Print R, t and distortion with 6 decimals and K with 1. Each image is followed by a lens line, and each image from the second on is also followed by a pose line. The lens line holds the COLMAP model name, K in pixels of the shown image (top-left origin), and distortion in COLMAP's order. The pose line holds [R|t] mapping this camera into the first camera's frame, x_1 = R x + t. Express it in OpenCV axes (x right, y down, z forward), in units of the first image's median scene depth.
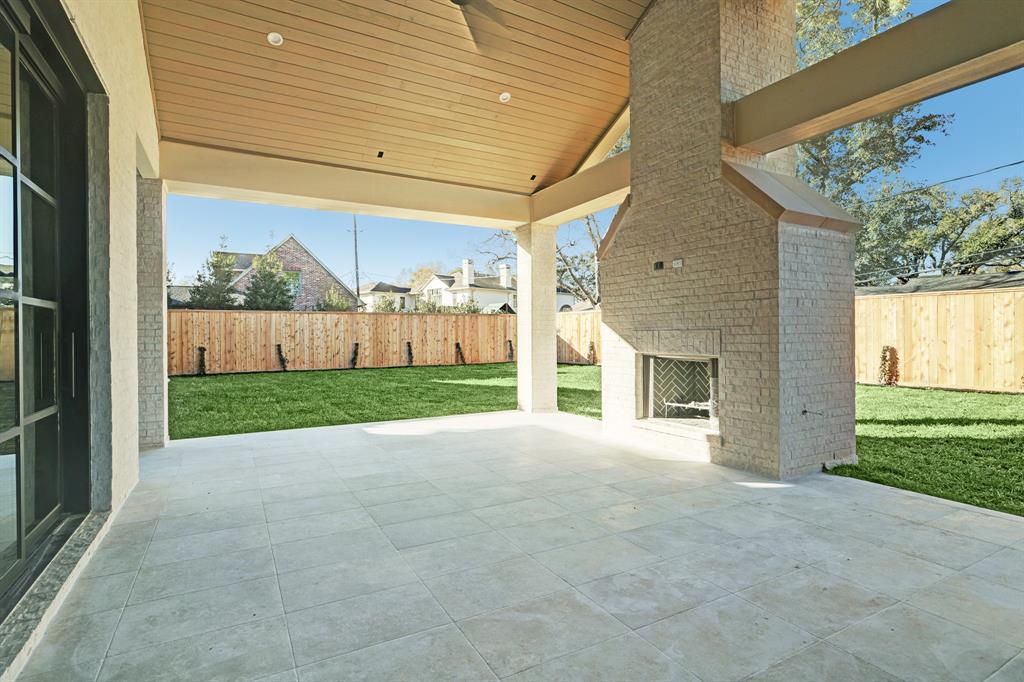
lens RADIAL K [[520.6, 0, 514.8], [0, 520.6, 338.7], [0, 0, 1]] dist [-0.001900, -0.000378]
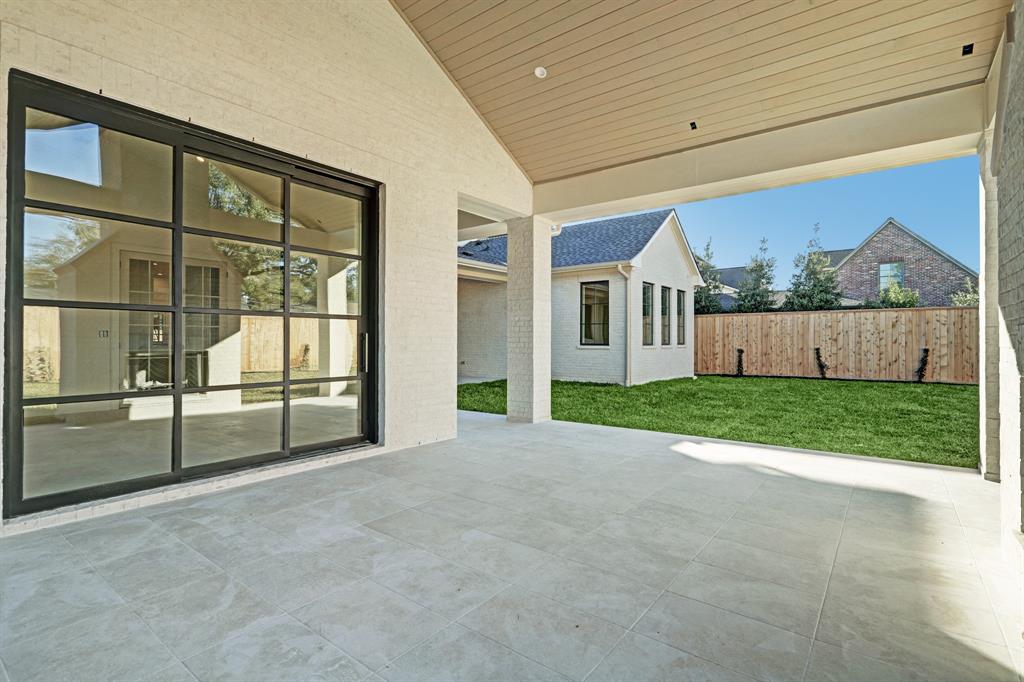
lens RADIAL K [[520.6, 0, 514.8], [0, 520.6, 338.7], [0, 0, 1]] dist [-0.001900, -0.000378]
pose [[0.360676, 0.003308, -0.932685, 0.432477], [-0.010243, 0.999947, -0.000415, 0.000876], [0.932635, 0.009703, 0.360691, 0.413464]]
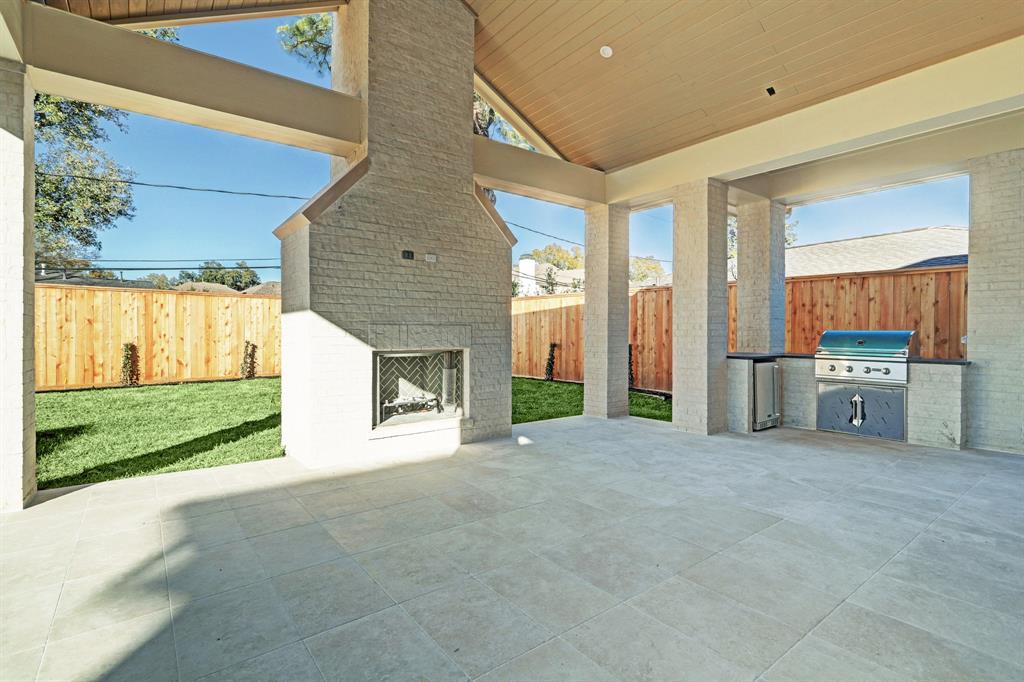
lens RADIAL K [[481.8, 0, 565.6], [0, 481.8, 336.2], [0, 0, 1]] dist [-0.000296, 0.000629]
pose [[-0.204190, -0.004461, 0.978921, -0.528065], [0.006096, 0.999964, 0.005828, 0.000783], [-0.978912, 0.007157, -0.204155, 0.769563]]
